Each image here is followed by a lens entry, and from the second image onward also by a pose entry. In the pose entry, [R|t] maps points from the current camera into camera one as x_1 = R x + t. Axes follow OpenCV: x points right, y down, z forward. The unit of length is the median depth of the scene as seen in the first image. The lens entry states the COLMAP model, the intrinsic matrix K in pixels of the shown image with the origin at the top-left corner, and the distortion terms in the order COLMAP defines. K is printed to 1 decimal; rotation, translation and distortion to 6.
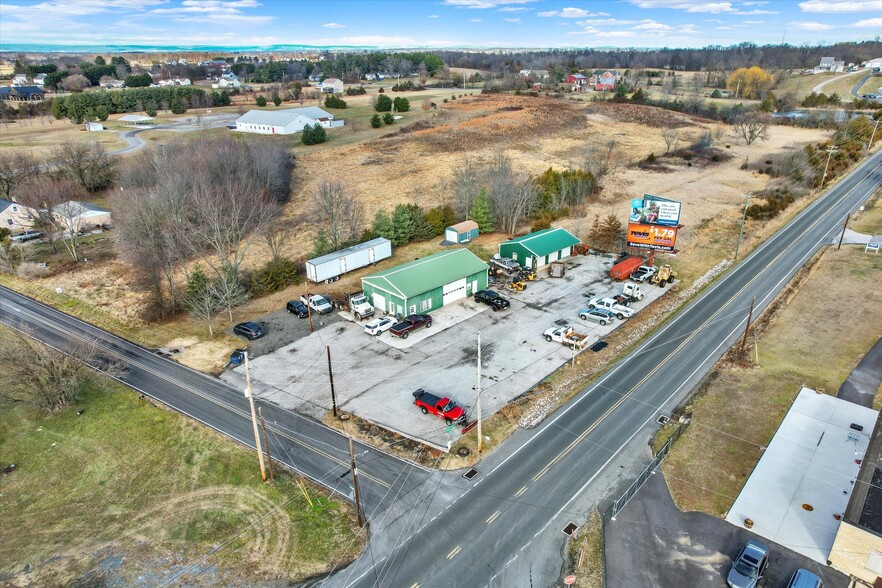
lens RADIAL K [[572.7, 0, 445.9], [0, 572.7, 302.6], [0, 0, 1]] dist [-0.074505, 0.065274]
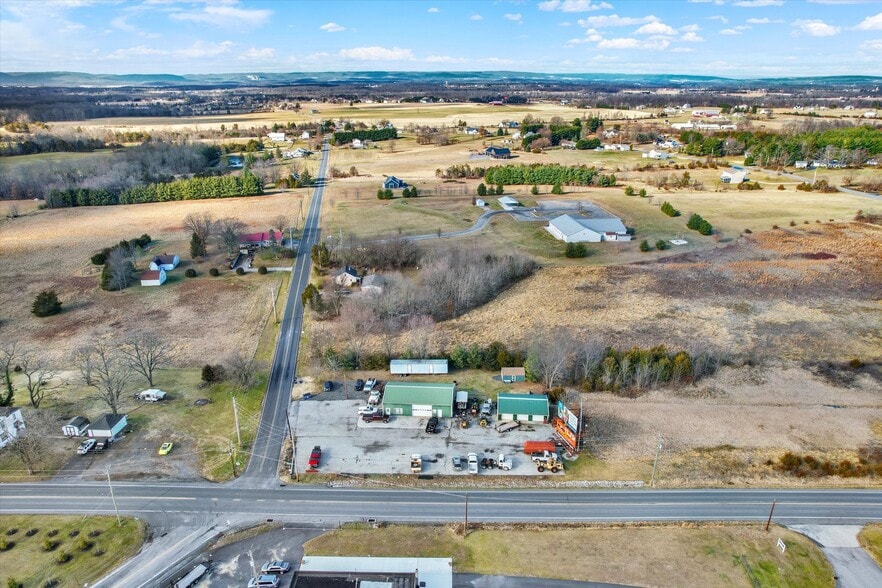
lens RADIAL K [[572.7, 0, 445.9], [0, 572.7, 302.6], [0, 0, 1]] dist [-0.074505, 0.065274]
pose [[0.664762, 0.279427, -0.692829, 1.081200], [-0.309700, 0.947045, 0.084803, -0.461379], [0.679837, 0.158195, 0.716098, -0.173327]]
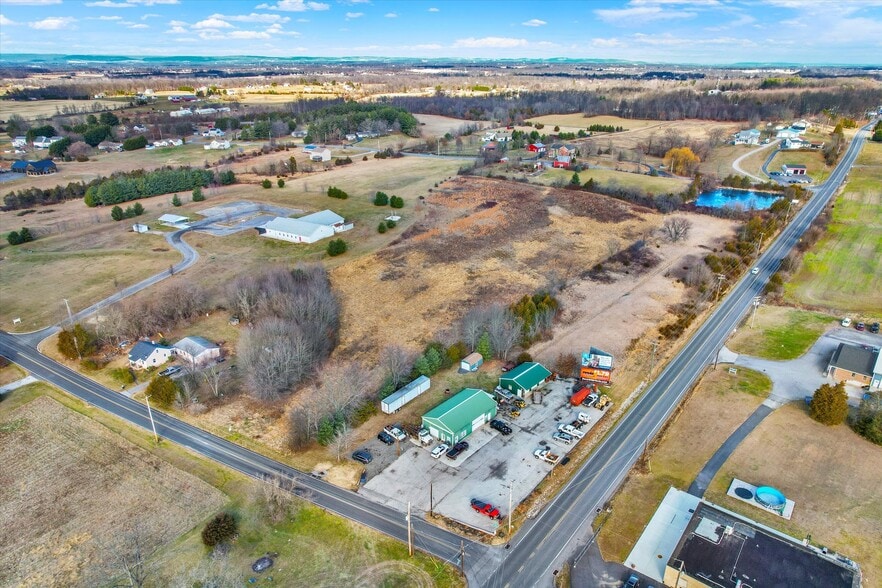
lens RADIAL K [[572.7, 0, 445.9], [0, 572.7, 302.6], [0, 0, 1]] dist [-0.074505, 0.065274]
pose [[0.997531, -0.022680, 0.066471, -0.174676], [0.023756, 0.999599, -0.015442, -0.333224], [-0.066094, 0.016983, 0.997669, -0.629439]]
